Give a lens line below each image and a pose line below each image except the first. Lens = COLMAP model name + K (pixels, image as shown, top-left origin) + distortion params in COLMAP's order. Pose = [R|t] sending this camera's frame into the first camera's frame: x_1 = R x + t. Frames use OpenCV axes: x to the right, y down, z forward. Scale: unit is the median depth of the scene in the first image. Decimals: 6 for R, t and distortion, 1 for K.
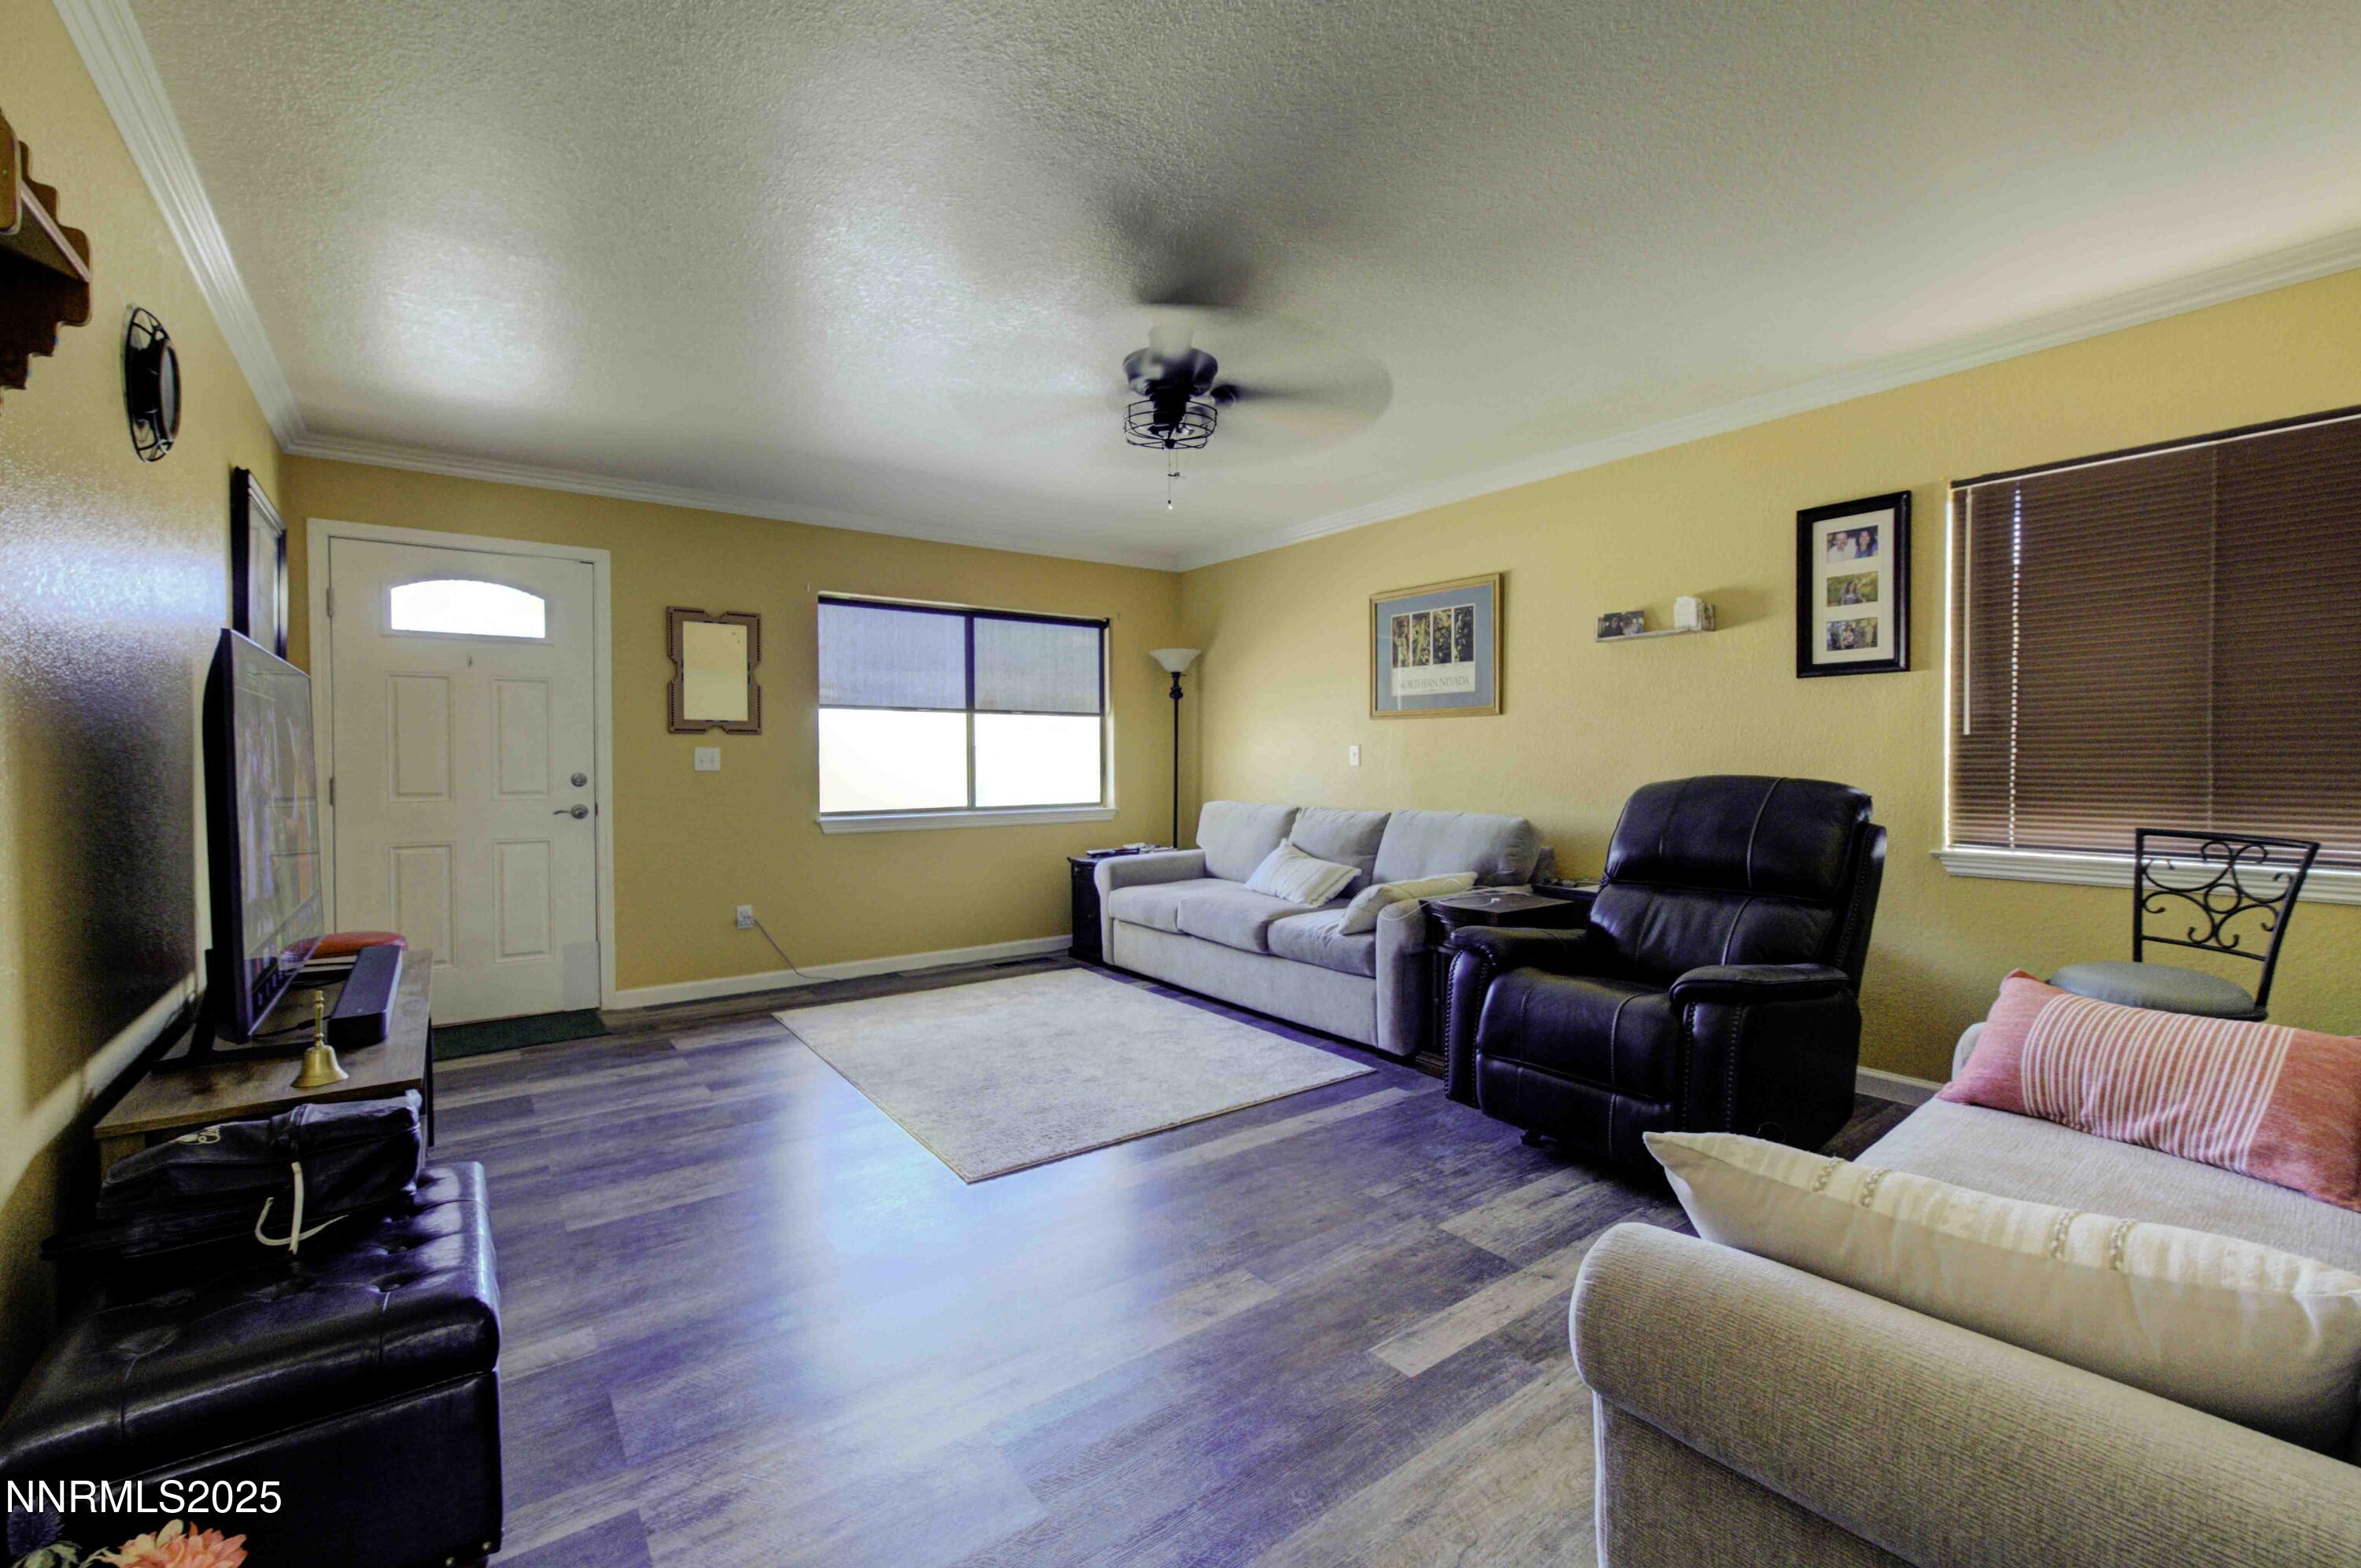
lens RADIAL K [[992.6, 0, 1189.3], [0, 992.6, 773.5], [0, 0, 1]] dist [0.011569, -0.000745]
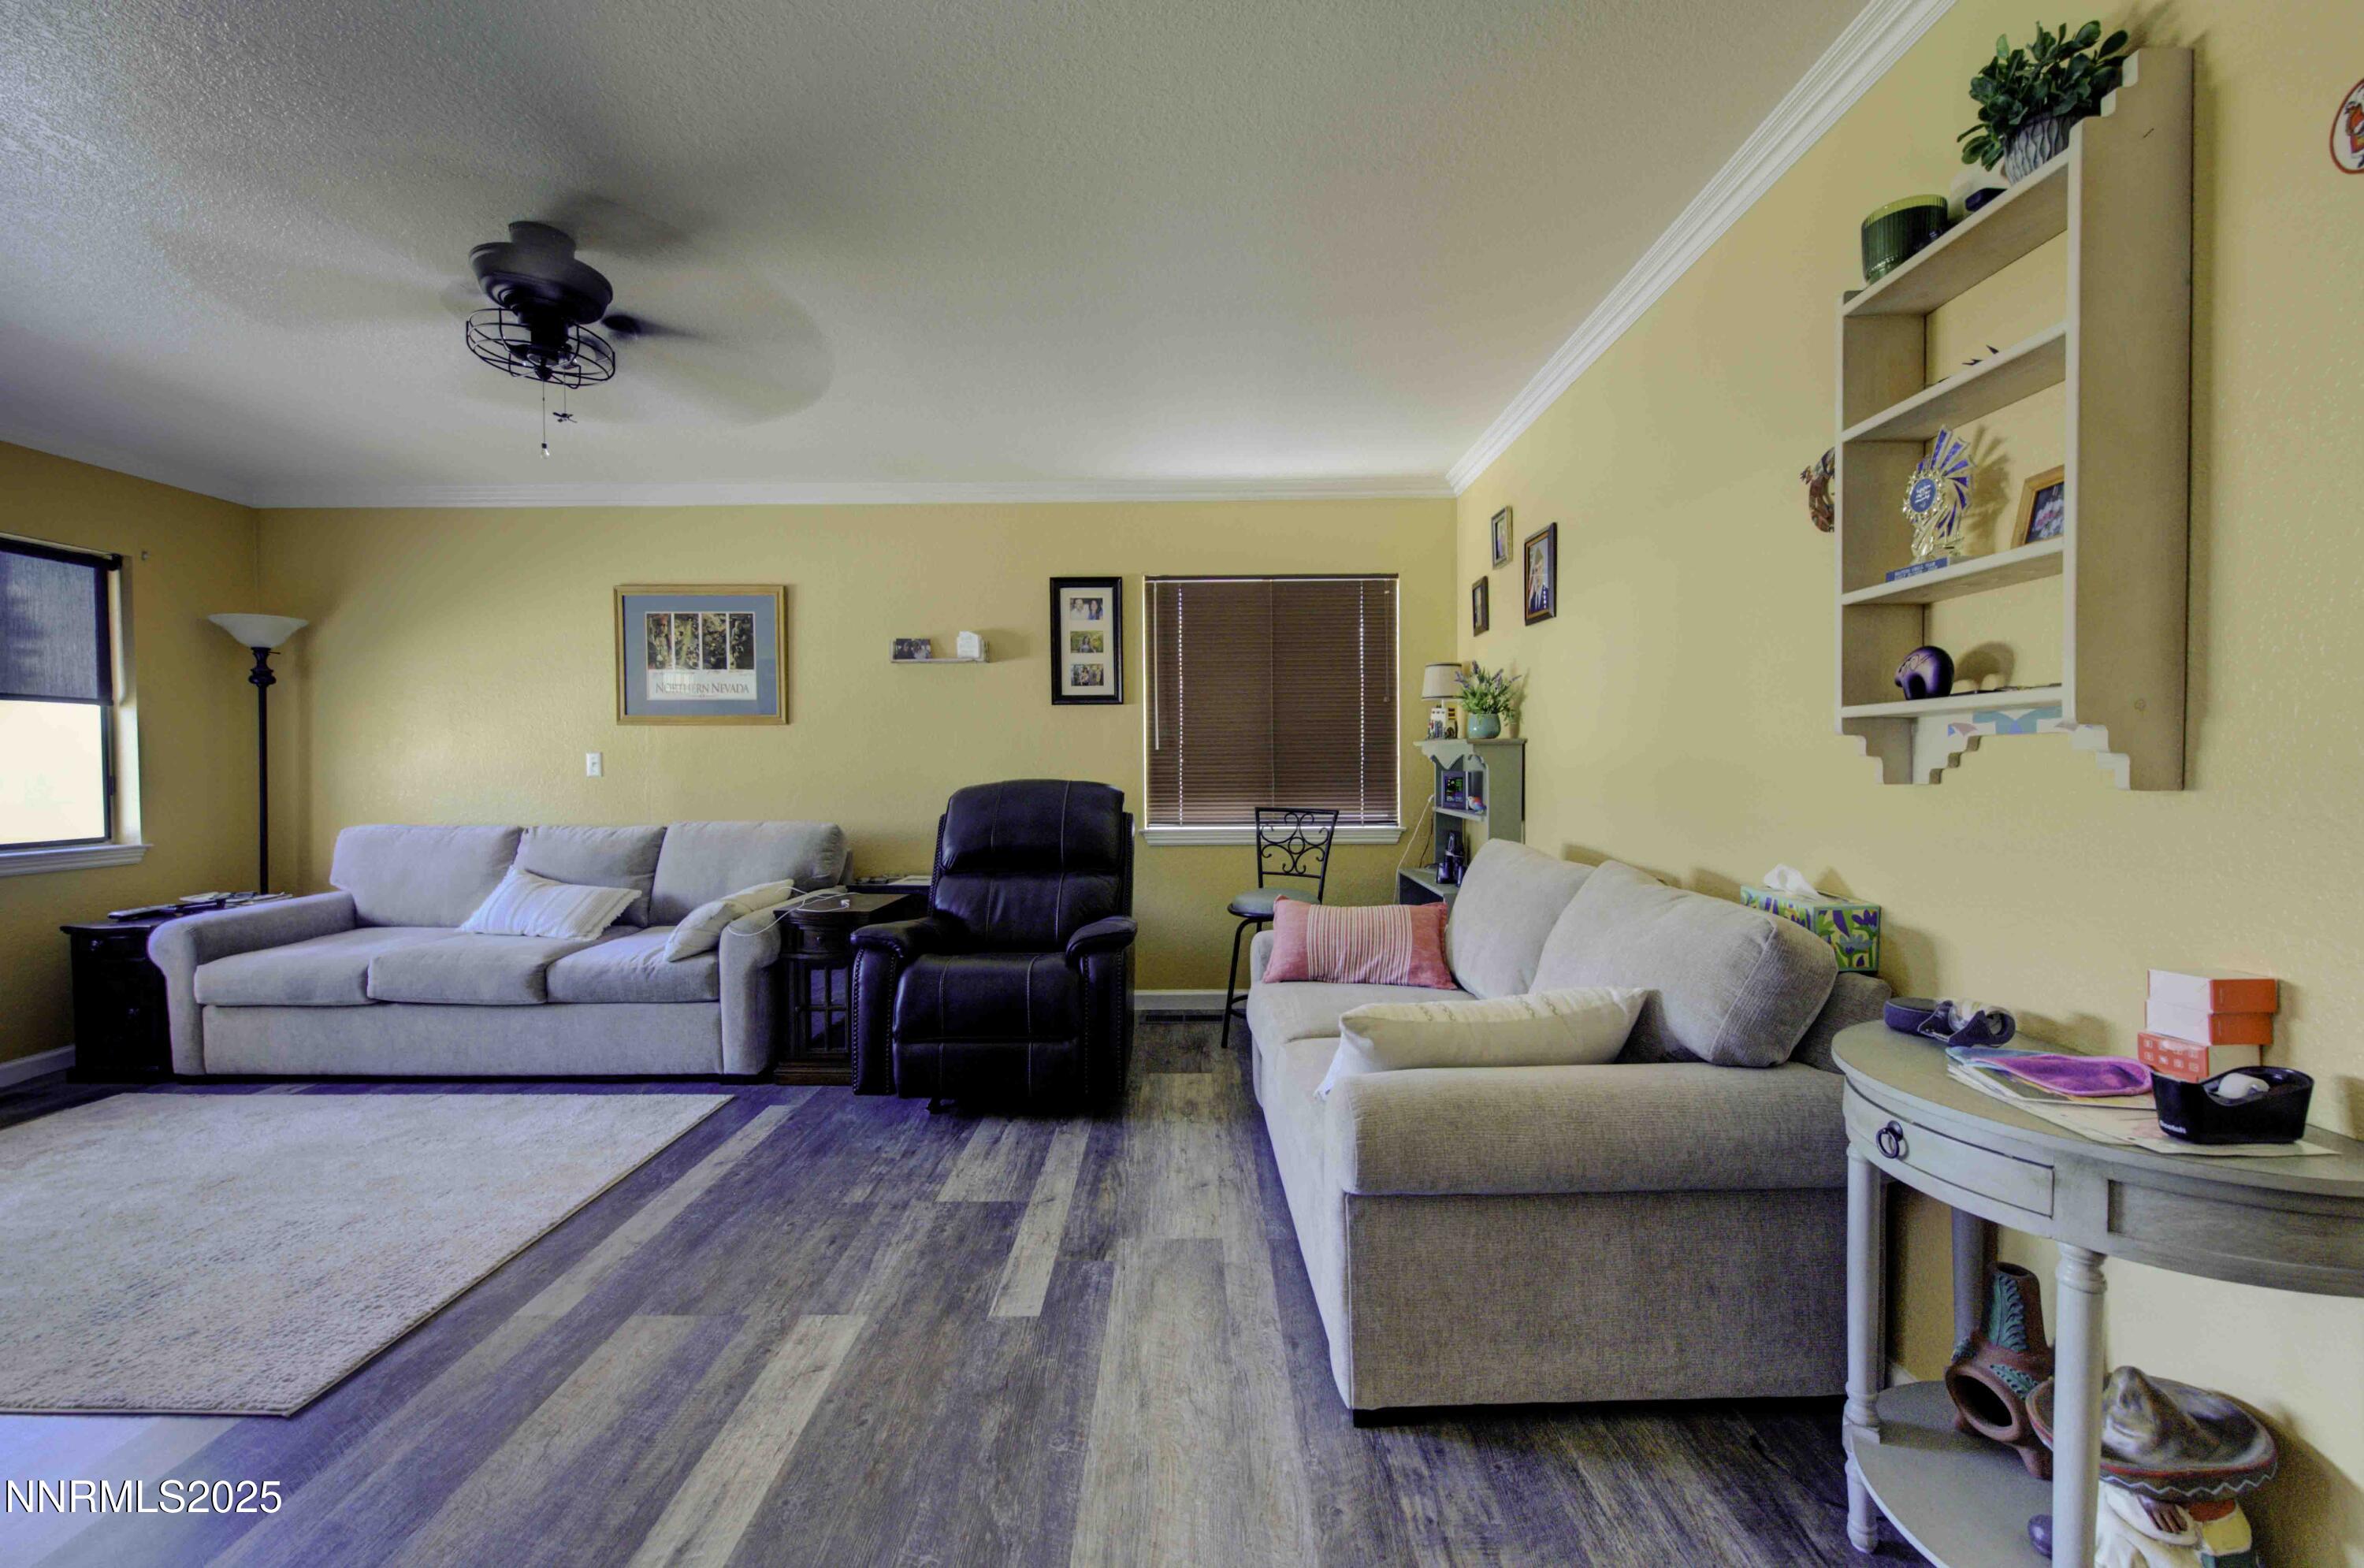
lens RADIAL K [[937.6, 0, 1182.0], [0, 937.6, 784.0], [0, 0, 1]] dist [0.003647, -0.000024]
pose [[0.604412, -0.016430, 0.796502, -0.271971], [0.015873, 0.999837, 0.008579, 0.000299], [-0.796514, 0.007458, 0.604575, 0.121346]]
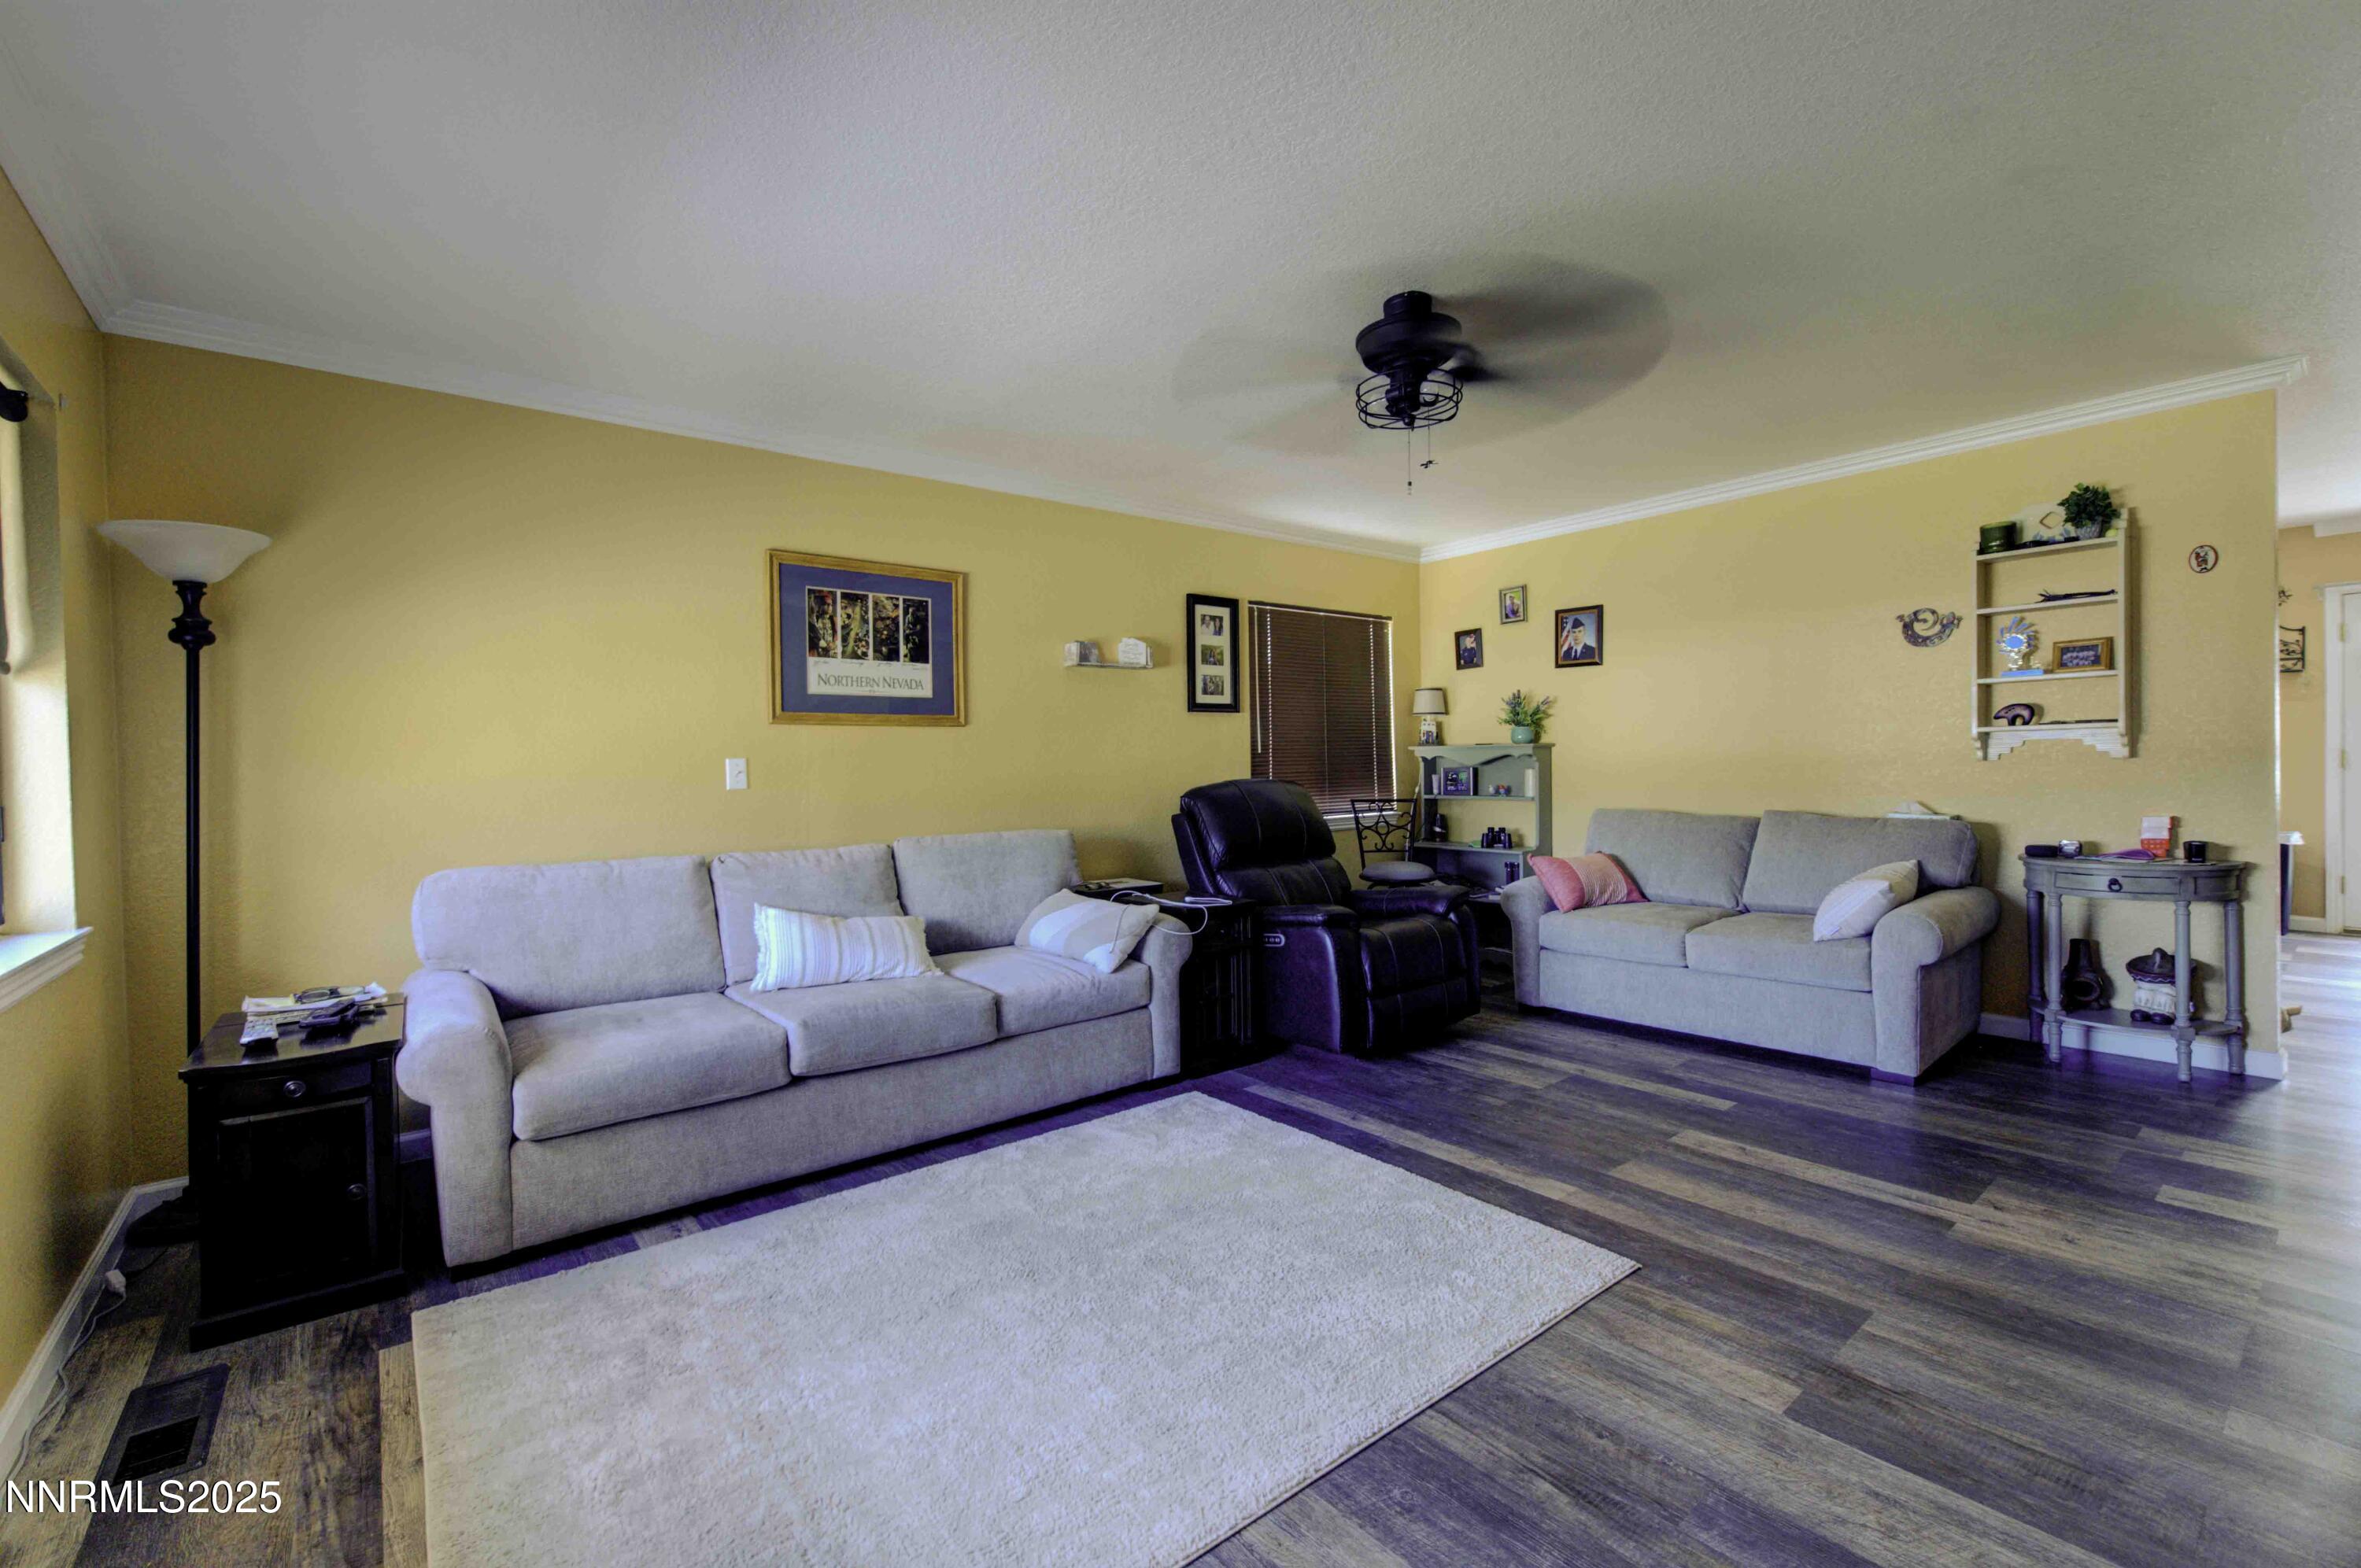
lens RADIAL K [[992.6, 0, 1189.3], [0, 992.6, 773.5], [0, 0, 1]] dist [0.011569, -0.000745]
pose [[-0.043259, -0.001460, 0.999063, -0.800415], [0.038306, 0.999261, 0.003118, -0.012797], [-0.998329, 0.038405, -0.043171, 1.075910]]
